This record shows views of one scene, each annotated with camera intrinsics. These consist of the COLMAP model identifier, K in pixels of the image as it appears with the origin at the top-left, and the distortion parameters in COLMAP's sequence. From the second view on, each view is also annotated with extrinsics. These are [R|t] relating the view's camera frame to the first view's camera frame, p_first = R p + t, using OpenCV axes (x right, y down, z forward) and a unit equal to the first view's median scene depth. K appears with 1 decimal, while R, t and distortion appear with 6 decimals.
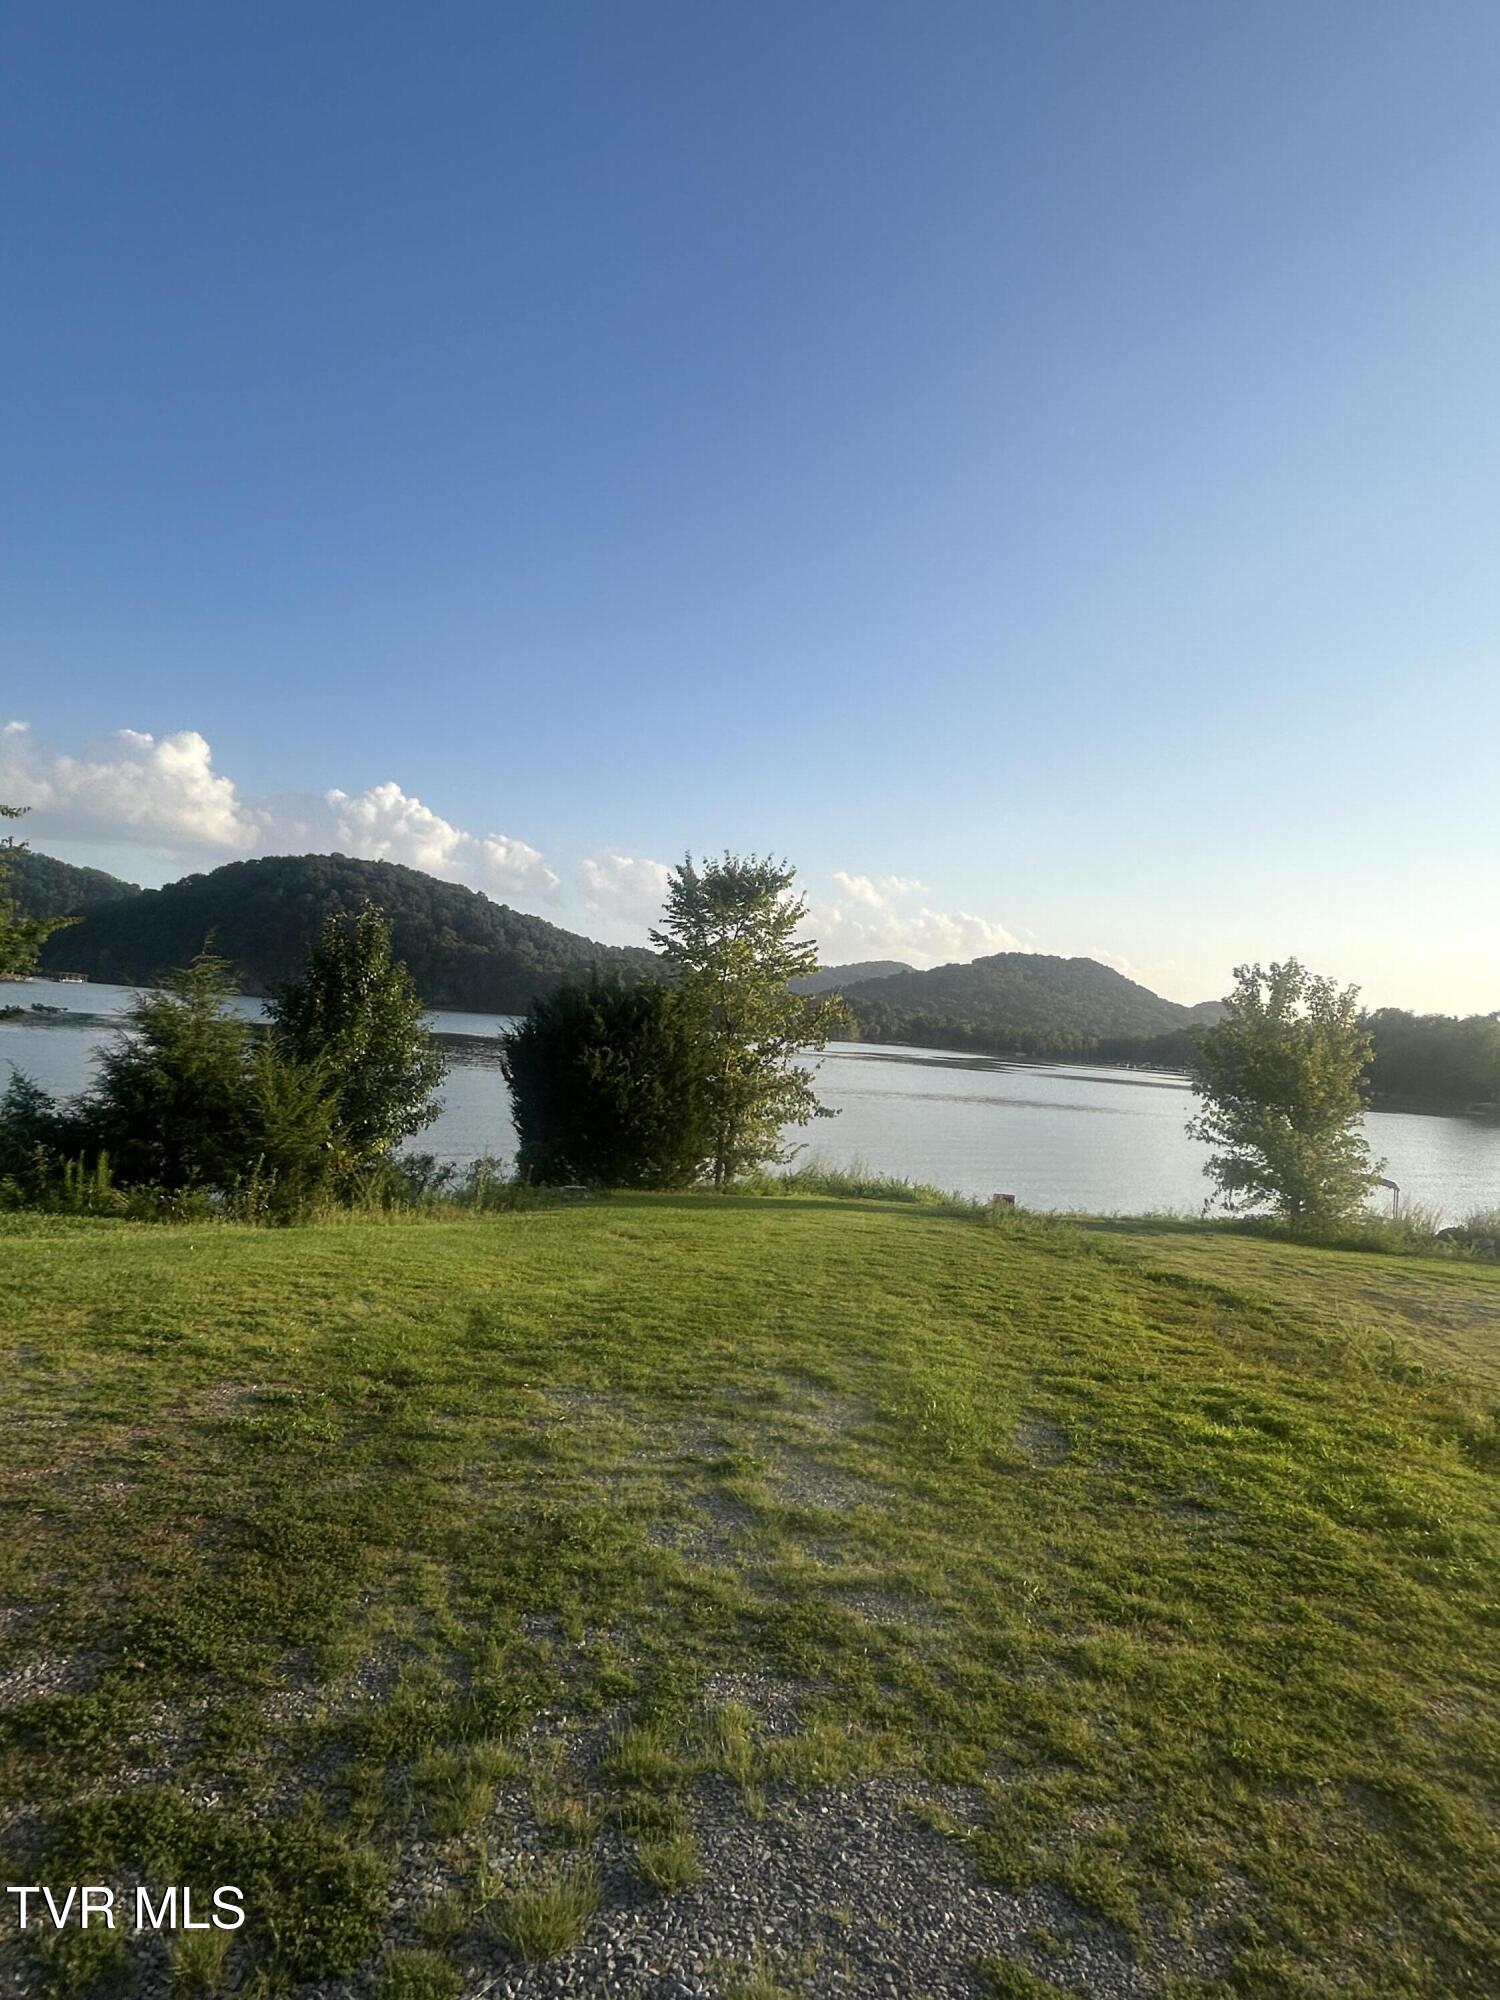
lens RADIAL K [[1098.4, 0, 750.8], [0, 1098.4, 983.5], [0, 0, 1]] dist [-0.020594, 0.012112]
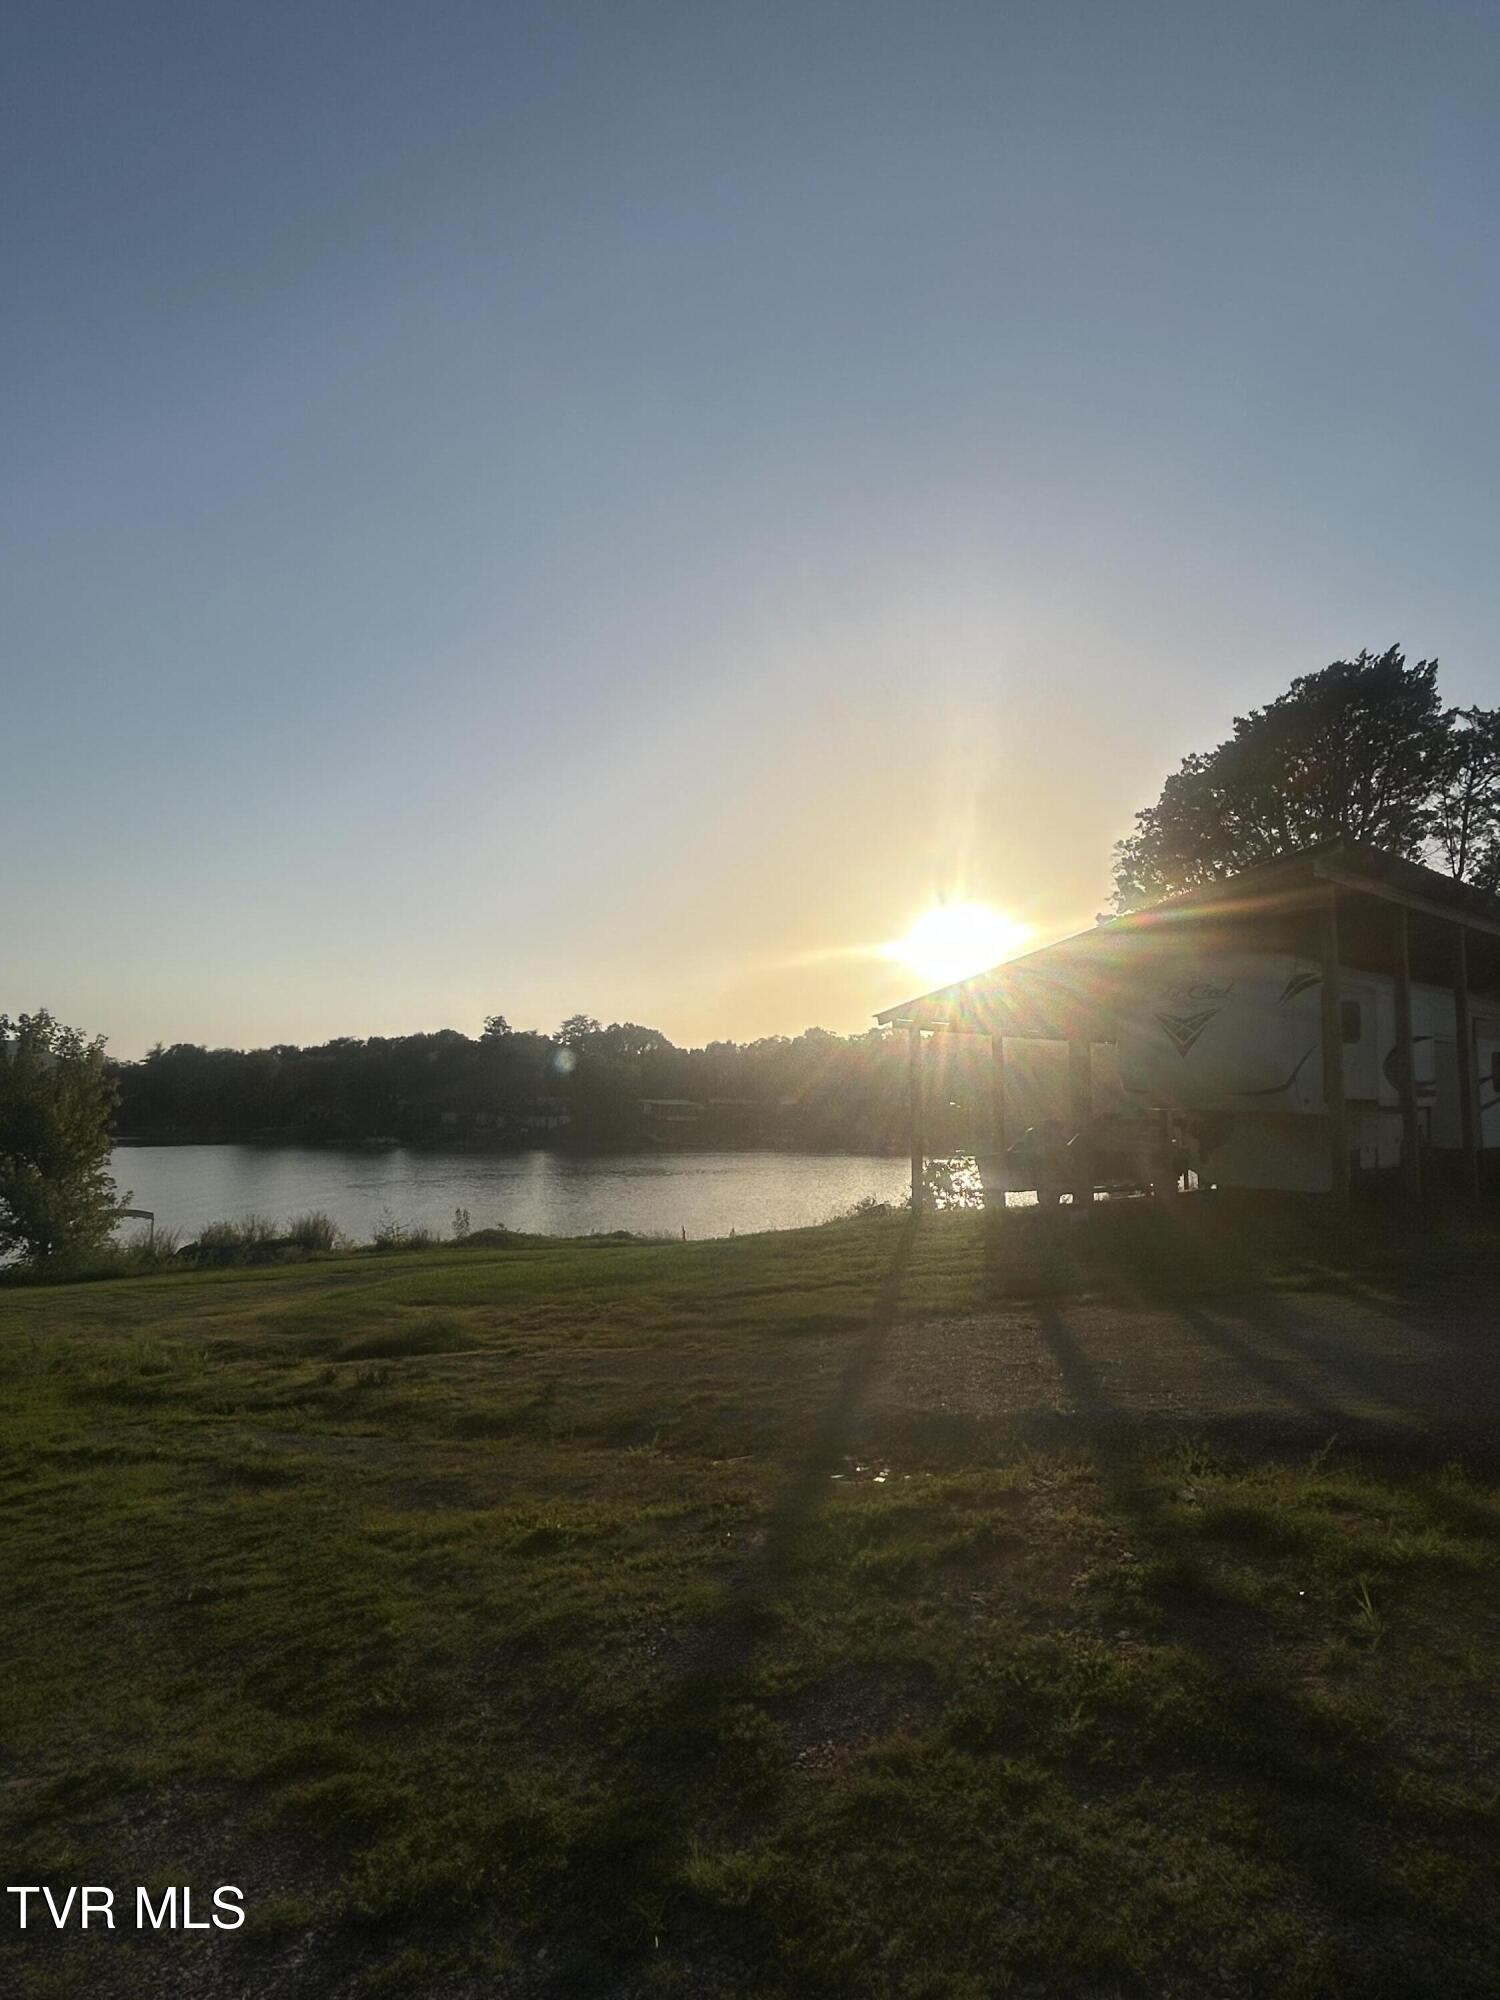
lens RADIAL K [[1098.4, 0, 760.2], [0, 1098.4, 998.6], [0, 0, 1]] dist [-0.020594, 0.012112]
pose [[0.533006, 0.010668, 0.846044, -0.015511], [0.004450, 0.999871, -0.015411, -0.015205], [-0.846100, 0.011979, 0.532890, -0.126083]]
